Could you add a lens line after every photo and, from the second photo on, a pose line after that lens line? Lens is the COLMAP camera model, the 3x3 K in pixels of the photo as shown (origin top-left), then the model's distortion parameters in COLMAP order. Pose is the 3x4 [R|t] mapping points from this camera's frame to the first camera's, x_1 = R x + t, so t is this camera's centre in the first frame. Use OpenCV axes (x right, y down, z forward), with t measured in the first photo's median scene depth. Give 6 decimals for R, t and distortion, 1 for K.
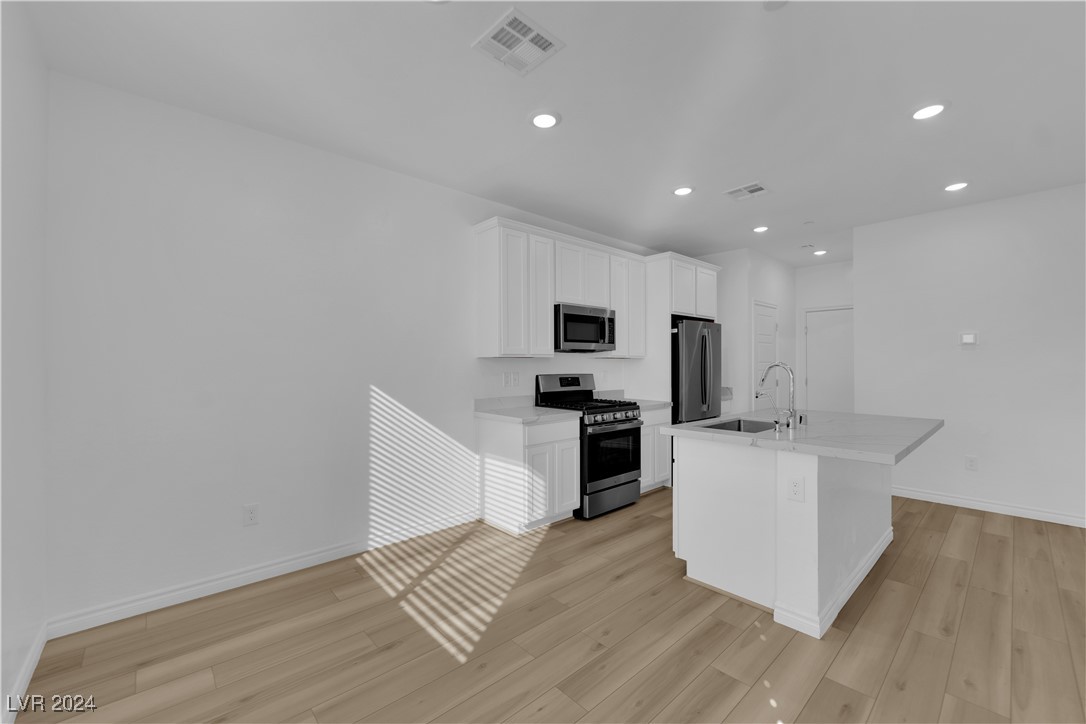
lens RADIAL K [[436.4, 0, 543.4], [0, 436.4, 358.9], [0, 0, 1]] dist [-0.013007, -0.001262]
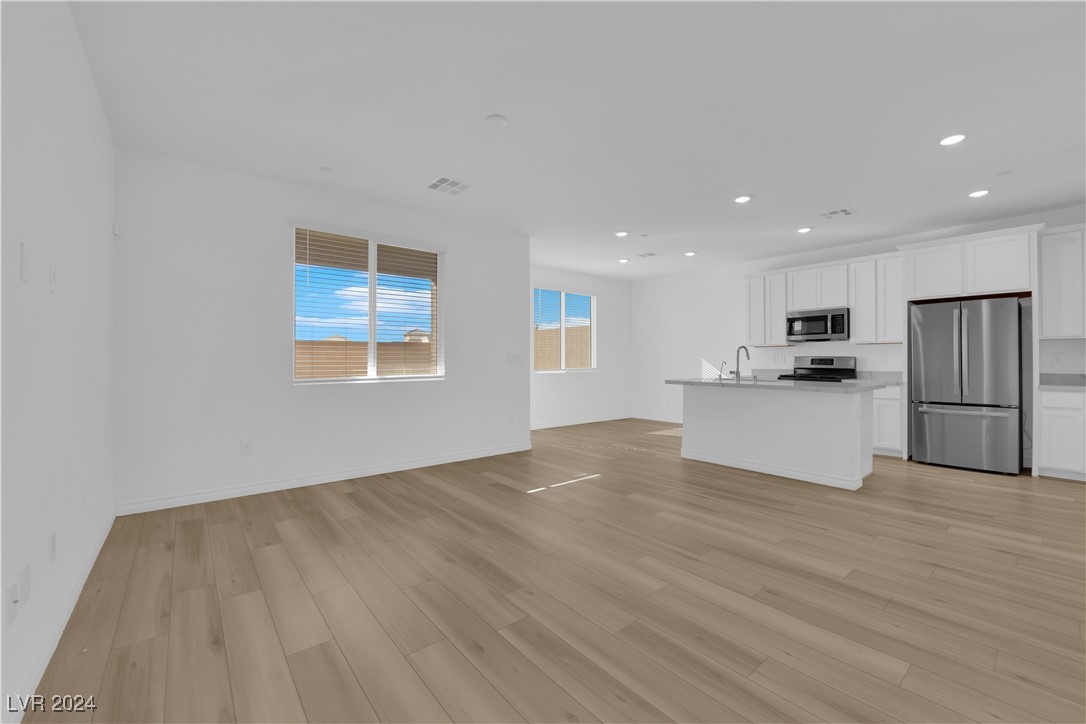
lens RADIAL K [[436.4, 0, 541.1], [0, 436.4, 357.5], [0, 0, 1]] dist [-0.013007, -0.001262]
pose [[-0.051895, -0.006002, -0.998635, 1.833443], [0.008463, 0.999943, -0.006449, 0.047384], [0.998617, -0.008786, -0.051841, 0.182787]]
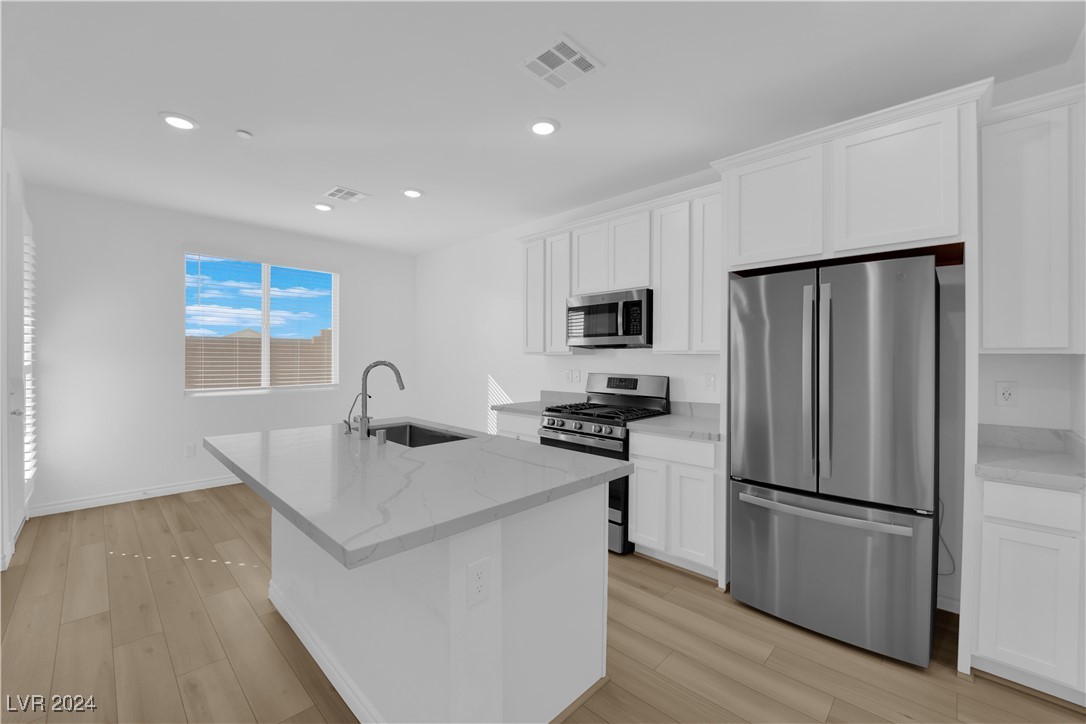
lens RADIAL K [[436.4, 0, 539.3], [0, 436.4, 357.2], [0, 0, 1]] dist [-0.013007, -0.001262]
pose [[0.063492, -0.000027, -0.997982, 1.056632], [0.003850, 0.999993, 0.000218, 0.001517], [0.997975, -0.003857, 0.063491, 0.945316]]
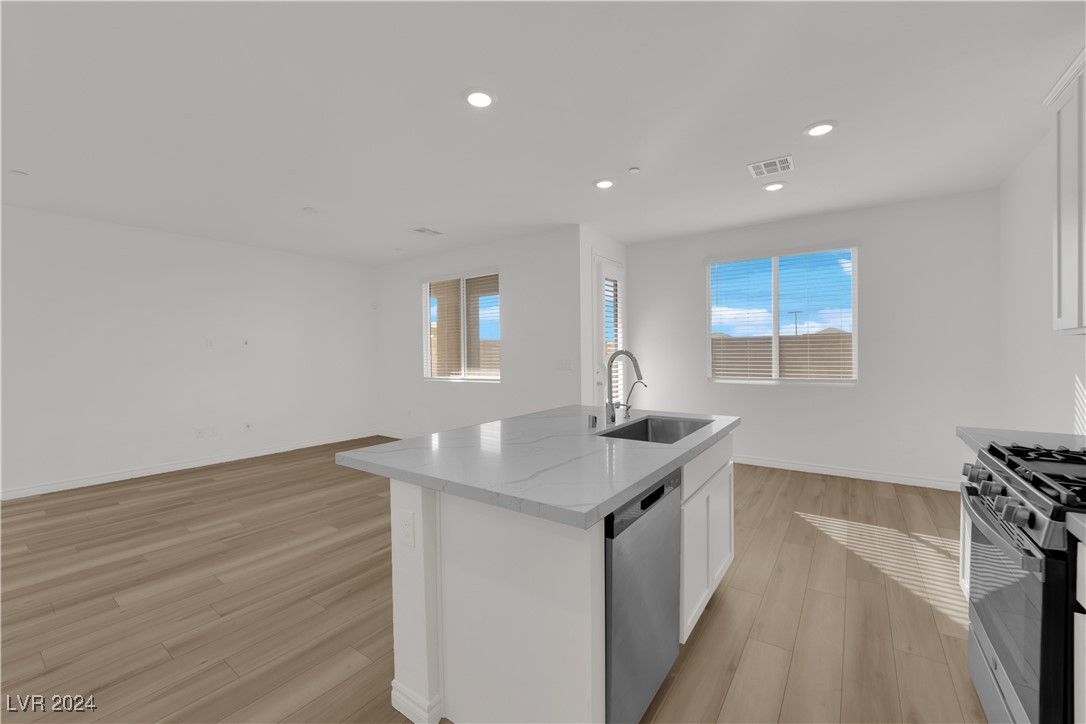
lens RADIAL K [[436.4, 0, 543.6], [0, 436.4, 358.1], [0, 0, 1]] dist [-0.013007, -0.001262]
pose [[-0.977678, 0.013338, -0.209685, 0.660070], [0.012988, 0.999911, 0.003046, 0.013665], [0.209707, 0.000255, -0.977764, 1.370518]]
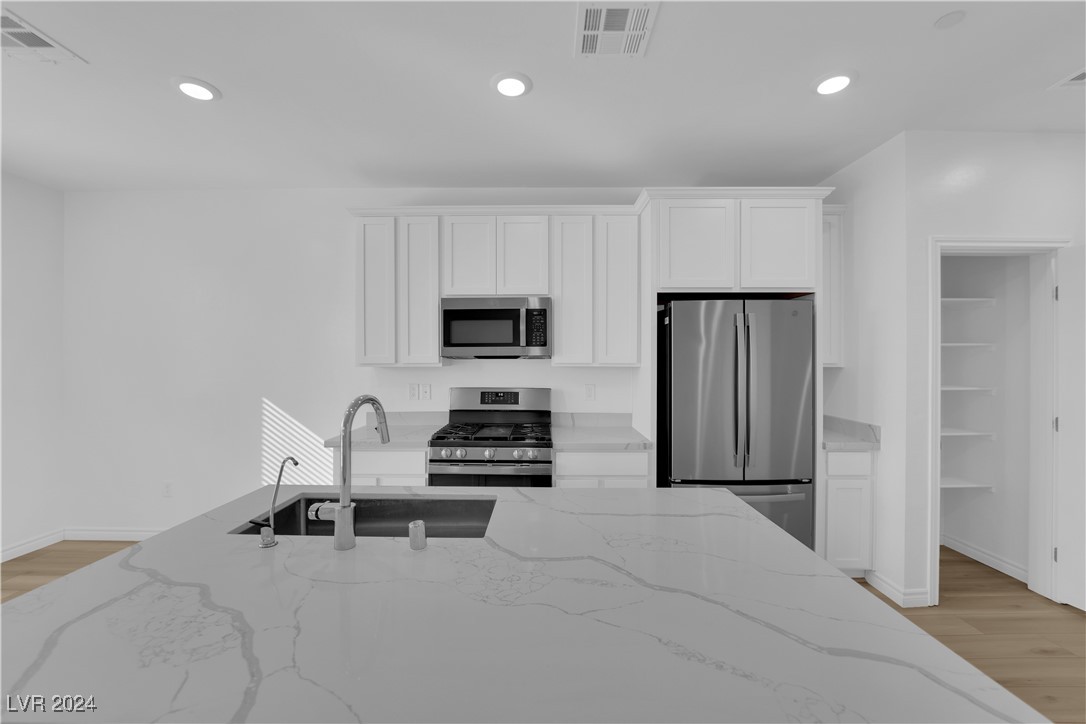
lens RADIAL K [[436.4, 0, 541.4], [0, 436.4, 357.7], [0, 0, 1]] dist [-0.013007, -0.001262]
pose [[0.732636, -0.000290, -0.680620, 0.748389], [0.004978, 0.999975, 0.004932, -0.024834], [0.680602, -0.007001, 0.732620, 0.597183]]
